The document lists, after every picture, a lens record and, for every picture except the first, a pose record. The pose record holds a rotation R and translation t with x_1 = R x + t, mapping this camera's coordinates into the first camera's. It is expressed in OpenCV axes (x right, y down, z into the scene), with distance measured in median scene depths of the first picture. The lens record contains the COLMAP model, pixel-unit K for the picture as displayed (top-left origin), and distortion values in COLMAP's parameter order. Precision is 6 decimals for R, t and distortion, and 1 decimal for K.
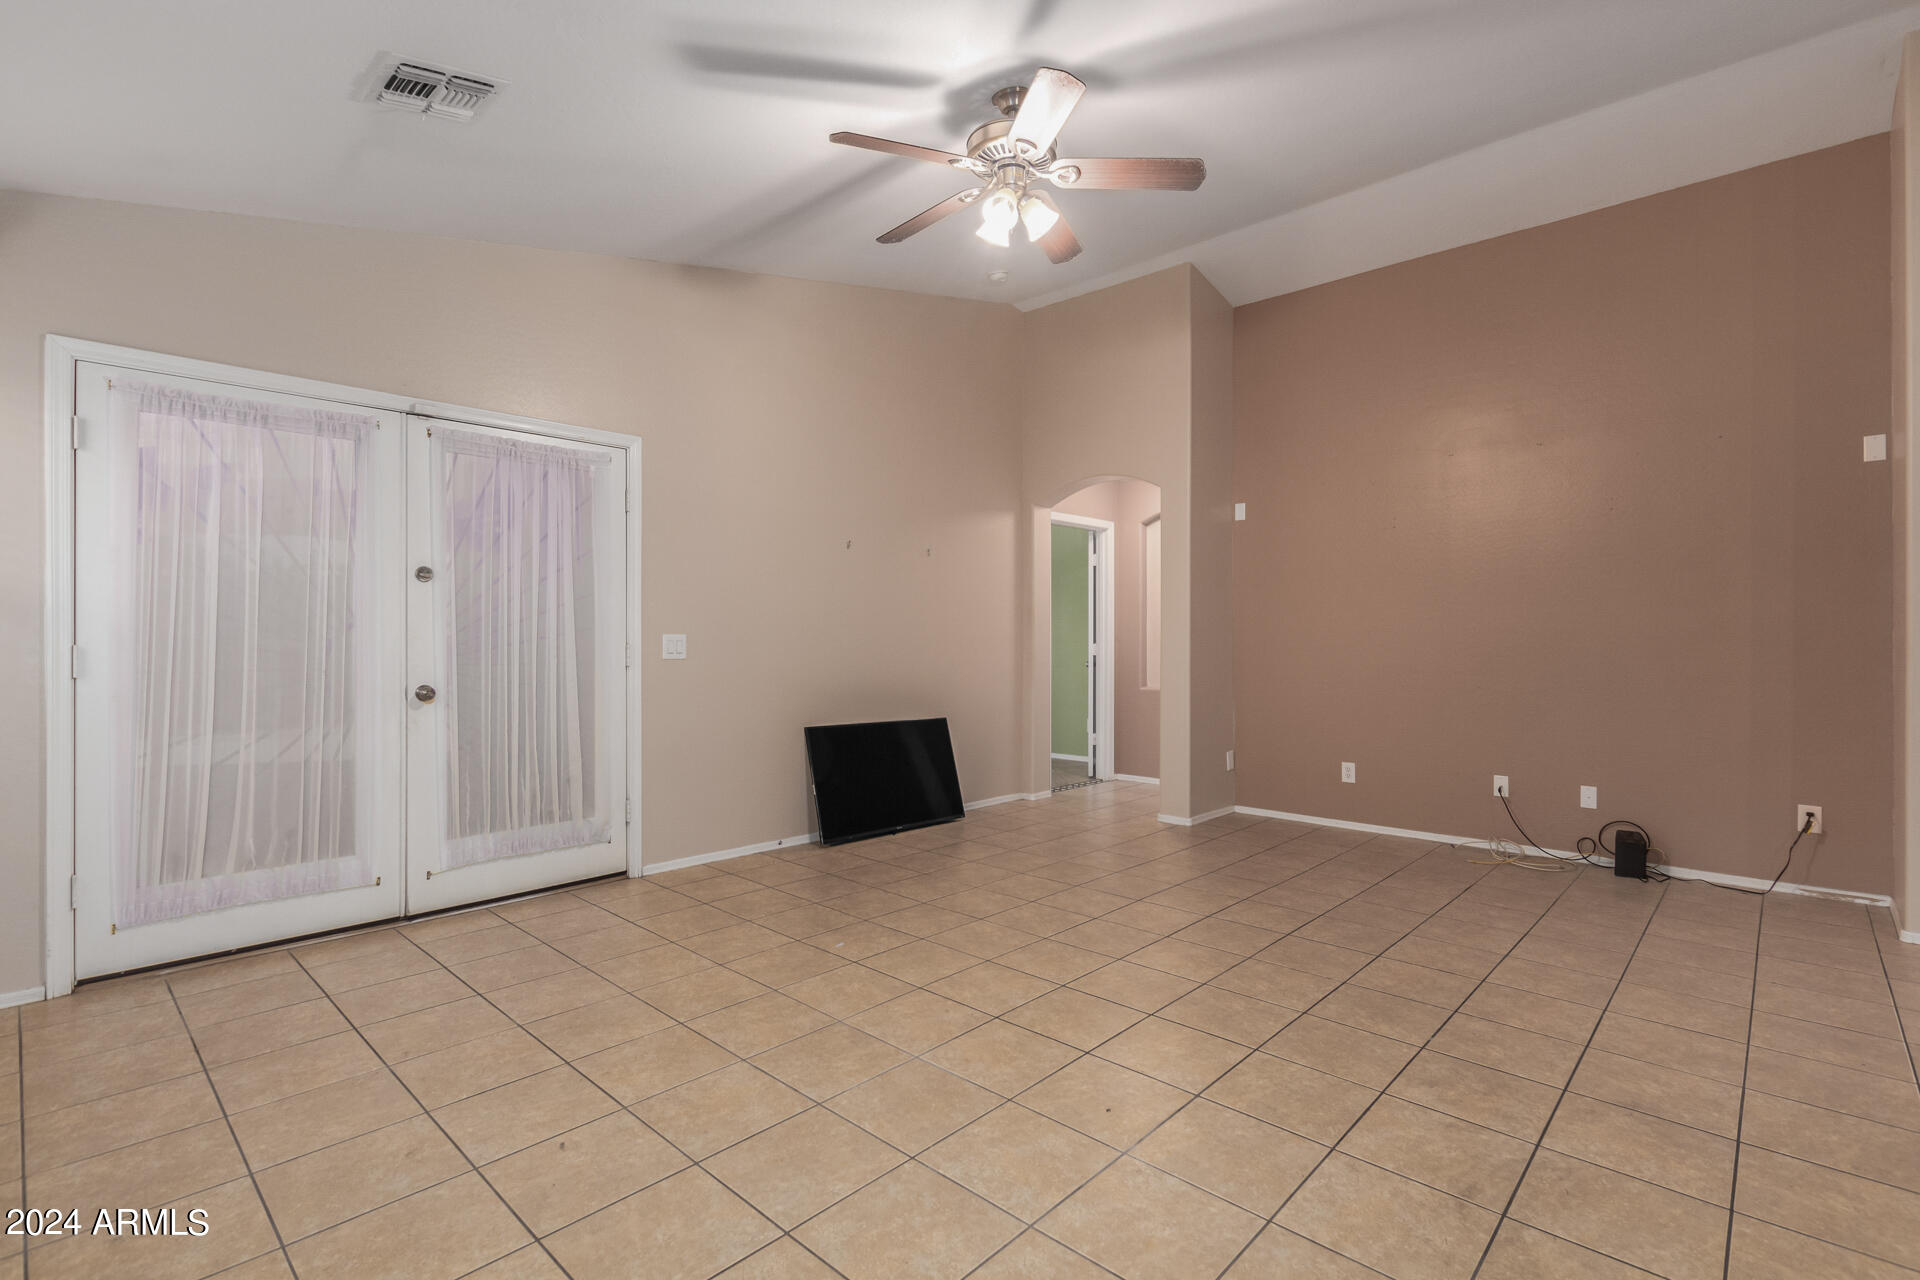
lens RADIAL K [[884.4, 0, 970.7], [0, 884.4, 653.0], [0, 0, 1]] dist [0.000546, -0.000171]
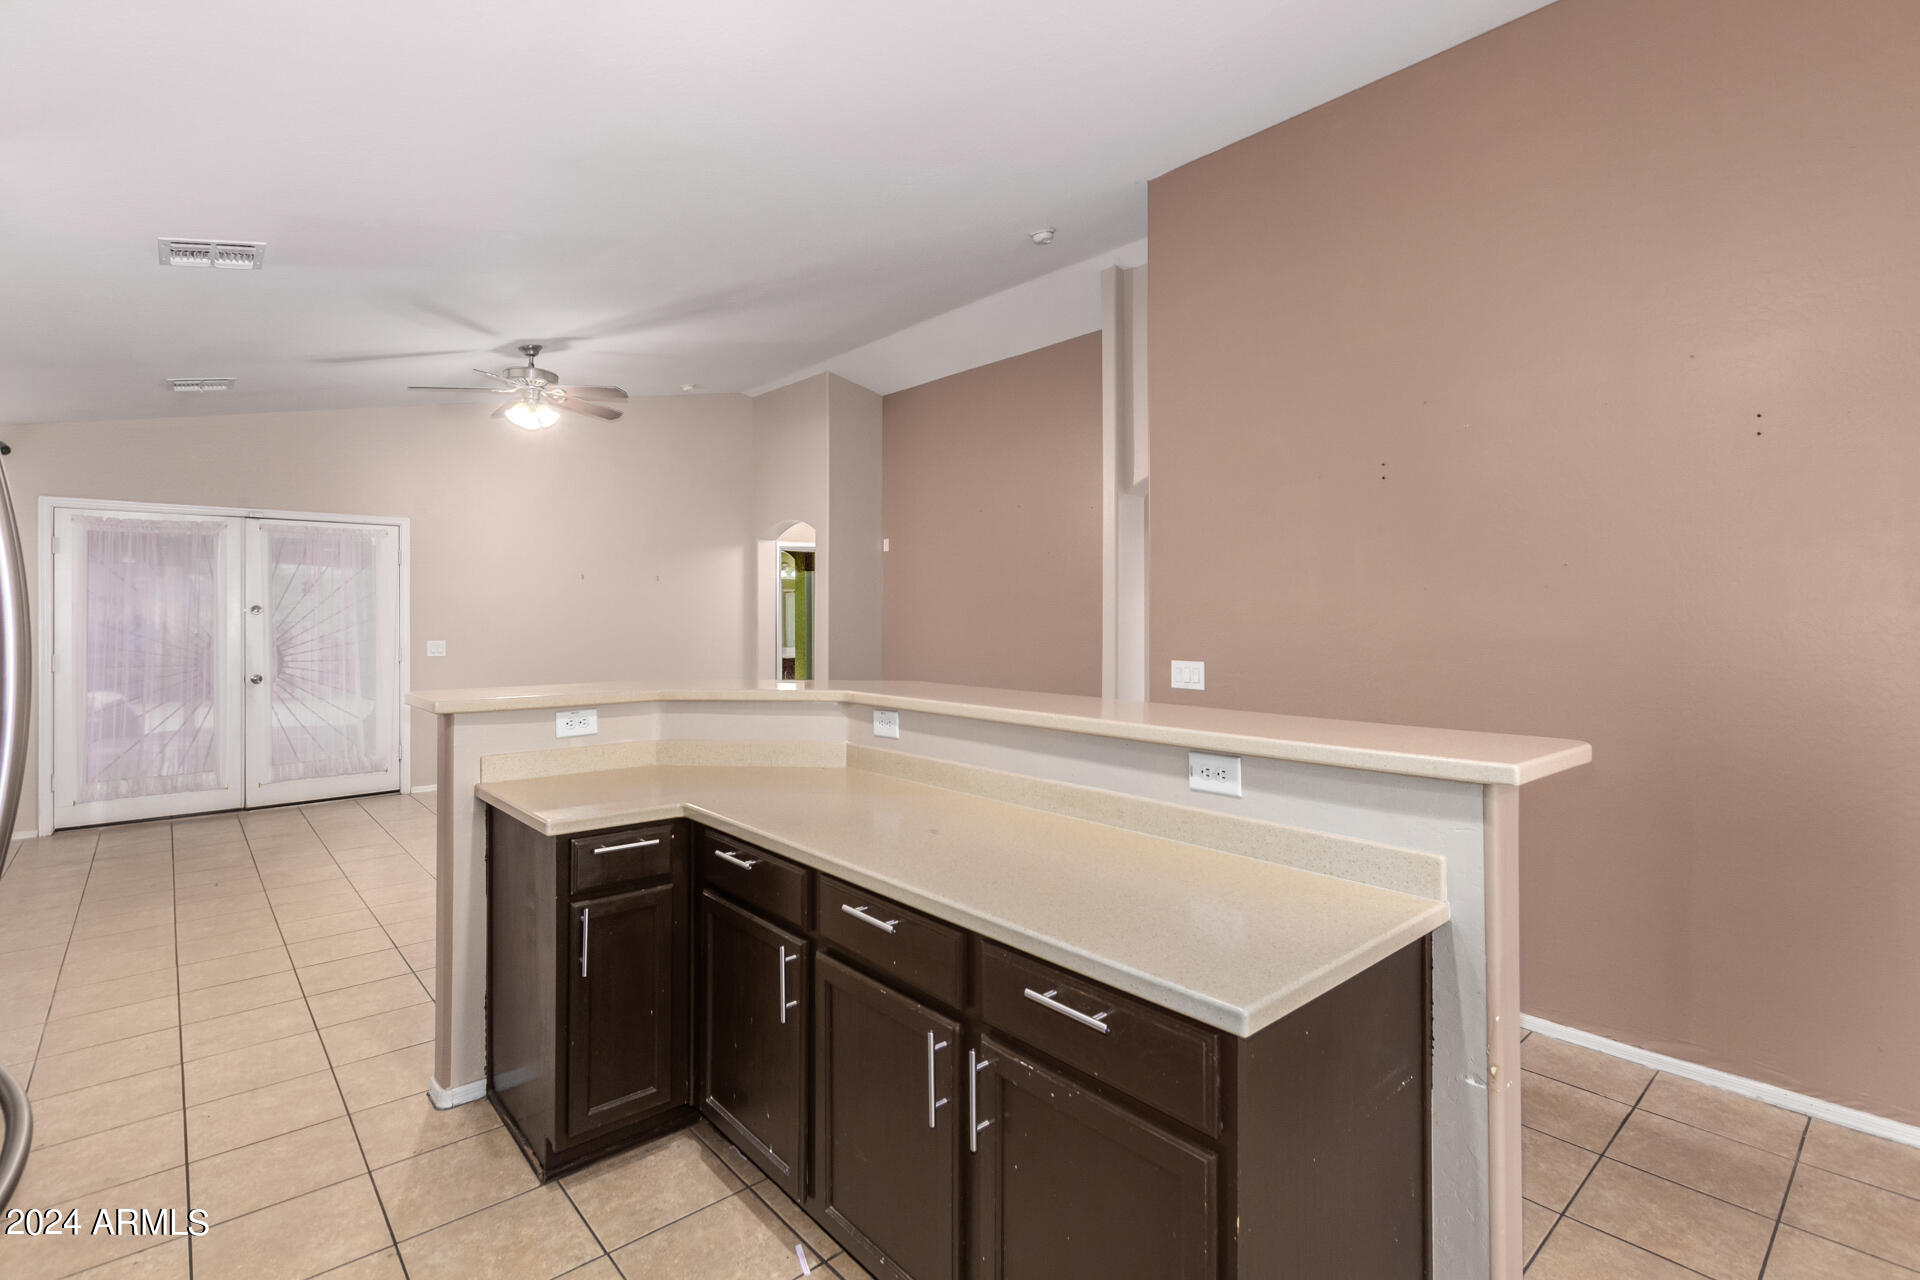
lens RADIAL K [[891.8, 0, 964.2], [0, 891.8, 625.1], [0, 0, 1]] dist [-0.000742, -0.001000]
pose [[0.996002, -0.003120, -0.089273, 0.914166], [0.002478, 0.999970, -0.007297, -0.043408], [0.089294, 0.007046, 0.995980, -0.607334]]
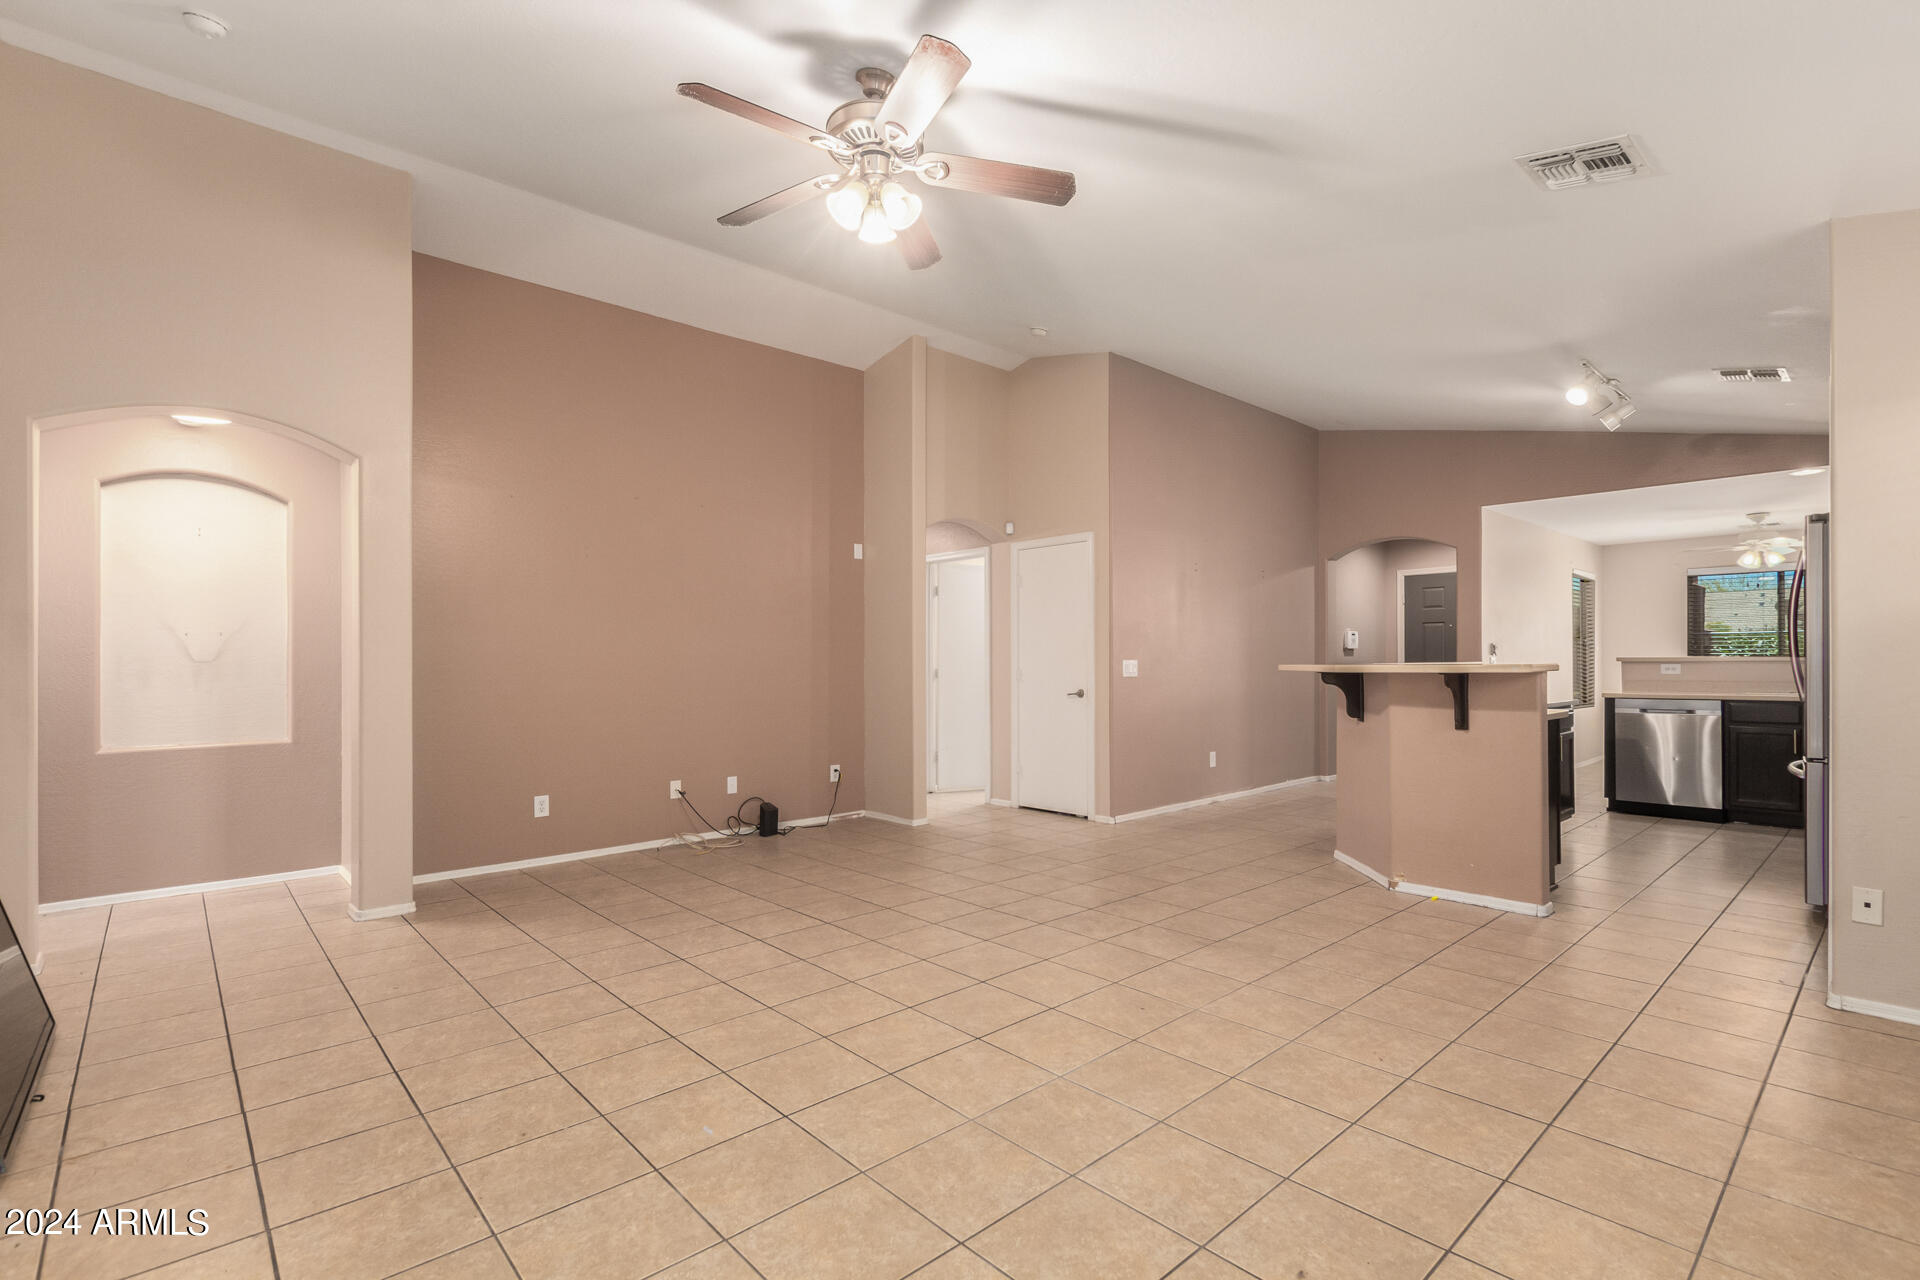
lens RADIAL K [[884.4, 0, 970.7], [0, 884.4, 653.0], [0, 0, 1]] dist [0.000546, -0.000171]
pose [[0.081295, 0.005091, 0.996677, -0.748850], [0.027240, 0.999602, -0.007328, -0.016679], [-0.996318, 0.027745, 0.081124, 0.696416]]
